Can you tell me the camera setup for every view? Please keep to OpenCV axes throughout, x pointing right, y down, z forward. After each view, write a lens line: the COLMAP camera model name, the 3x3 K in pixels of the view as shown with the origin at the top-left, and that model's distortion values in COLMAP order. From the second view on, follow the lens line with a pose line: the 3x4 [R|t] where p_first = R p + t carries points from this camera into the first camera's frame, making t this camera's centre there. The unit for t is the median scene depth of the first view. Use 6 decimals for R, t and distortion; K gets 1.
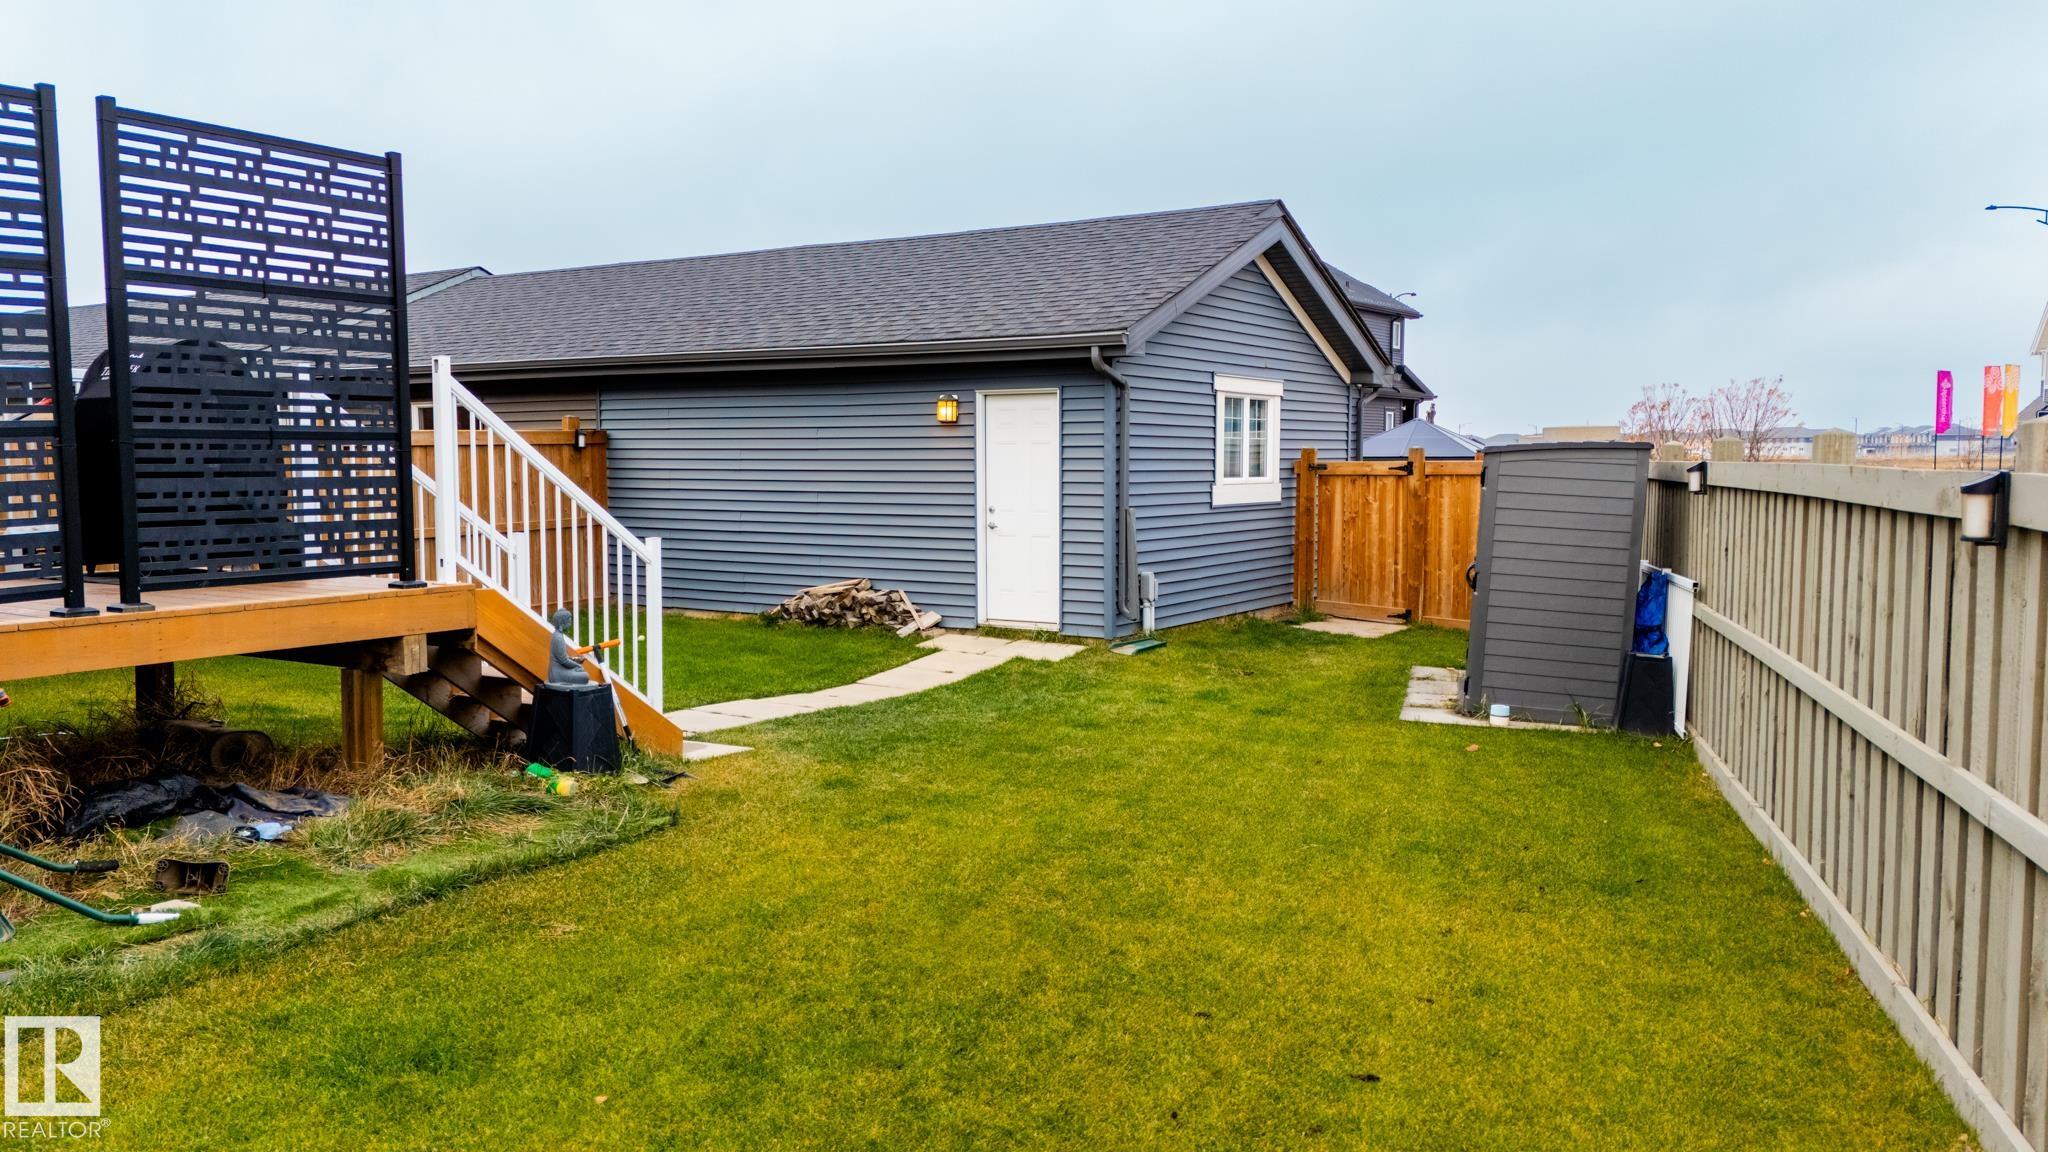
lens RADIAL K [[1496.3, 0, 1024.3], [0, 1496.3, 573.8], [0, 0, 1]] dist [0.078050, -0.066085]
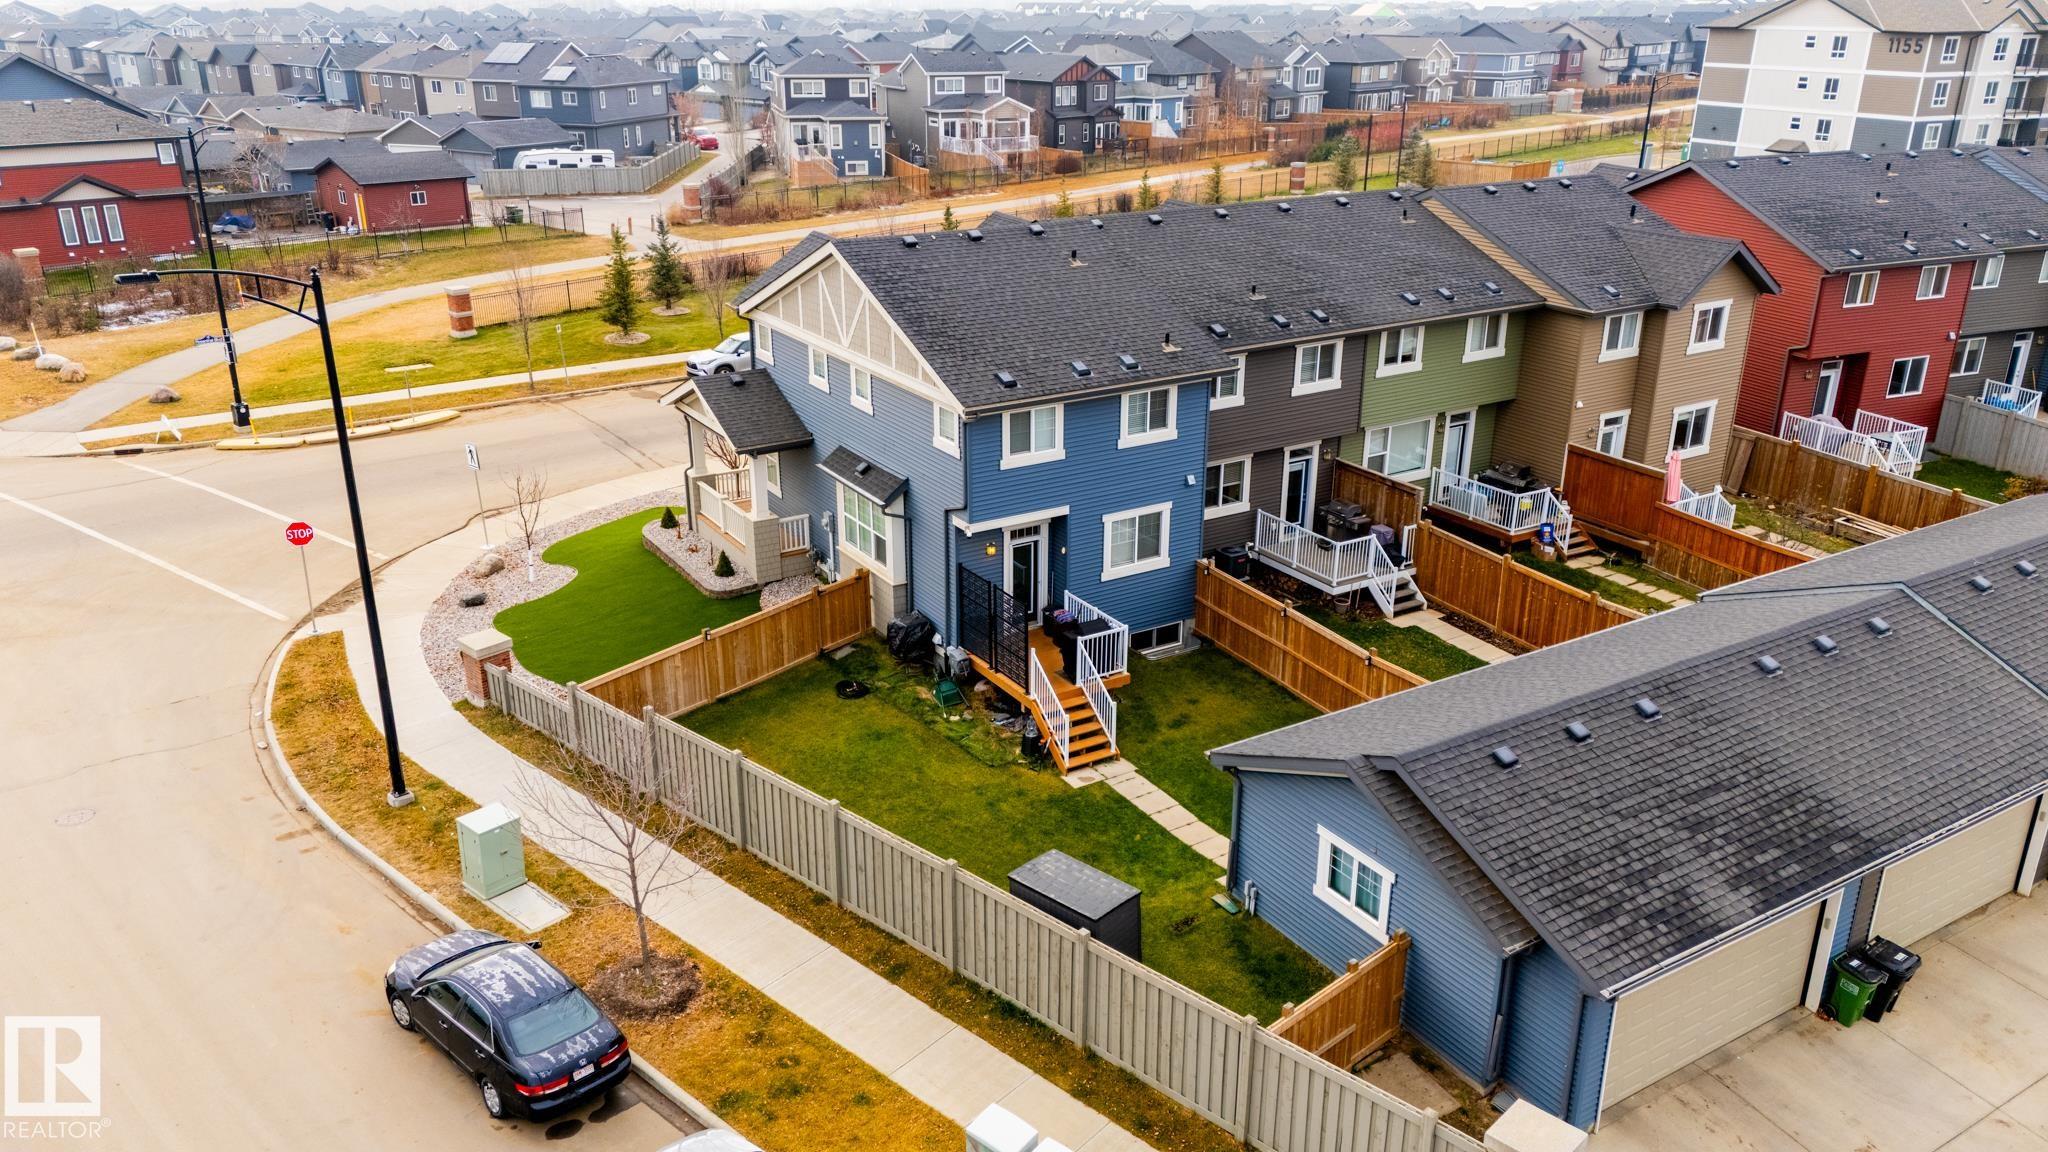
lens RADIAL K [[1496.3, 0, 1028.8], [0, 1496.3, 563.4], [0, 0, 1]] dist [0.078050, -0.066085]
pose [[-0.435768, 0.317469, -0.842211, 1.648956], [-0.075088, 0.919644, 0.385508, -1.063871], [0.896922, 0.231232, -0.376913, 1.356831]]
